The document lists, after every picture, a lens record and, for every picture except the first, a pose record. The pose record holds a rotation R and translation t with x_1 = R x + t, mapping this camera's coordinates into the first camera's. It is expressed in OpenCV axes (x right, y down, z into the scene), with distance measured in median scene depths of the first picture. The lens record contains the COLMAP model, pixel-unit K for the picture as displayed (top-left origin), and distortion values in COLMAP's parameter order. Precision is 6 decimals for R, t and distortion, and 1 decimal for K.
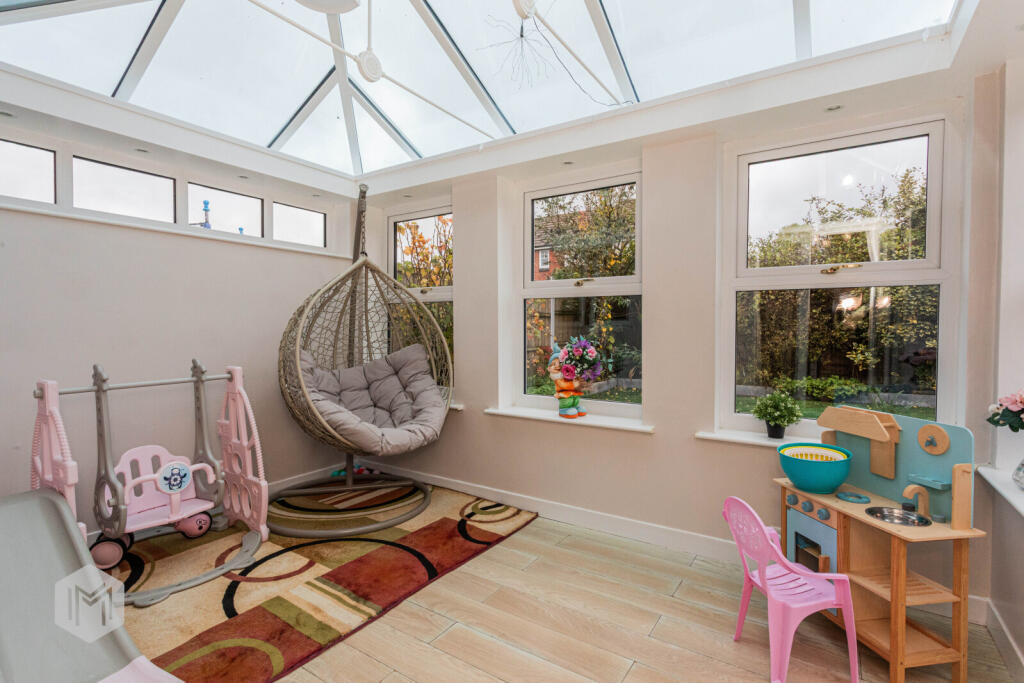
lens RADIAL K [[487.2, 0, 512.0], [0, 487.2, 341.5], [0, 0, 1]] dist [-0.003044, 0.000256]
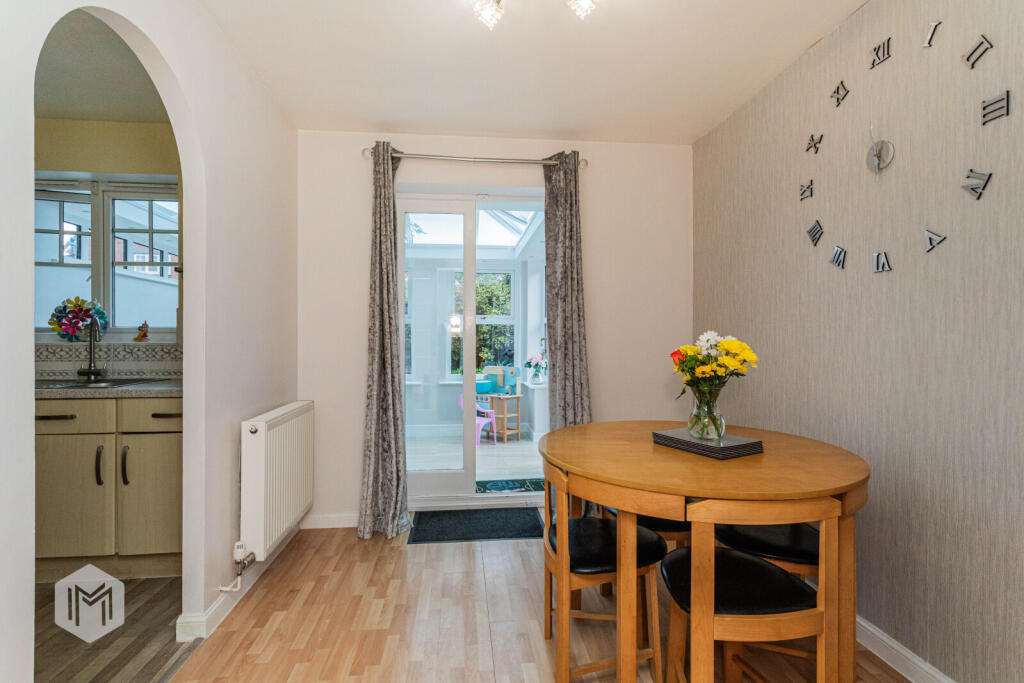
lens RADIAL K [[487.2, 0, 512.0], [0, 487.2, 341.5], [0, 0, 1]] dist [-0.003044, 0.000256]
pose [[0.771309, -0.003302, 0.636452, -1.215269], [0.013917, 0.999835, -0.011678, 0.019668], [-0.636309, 0.017865, 0.771228, -1.519383]]
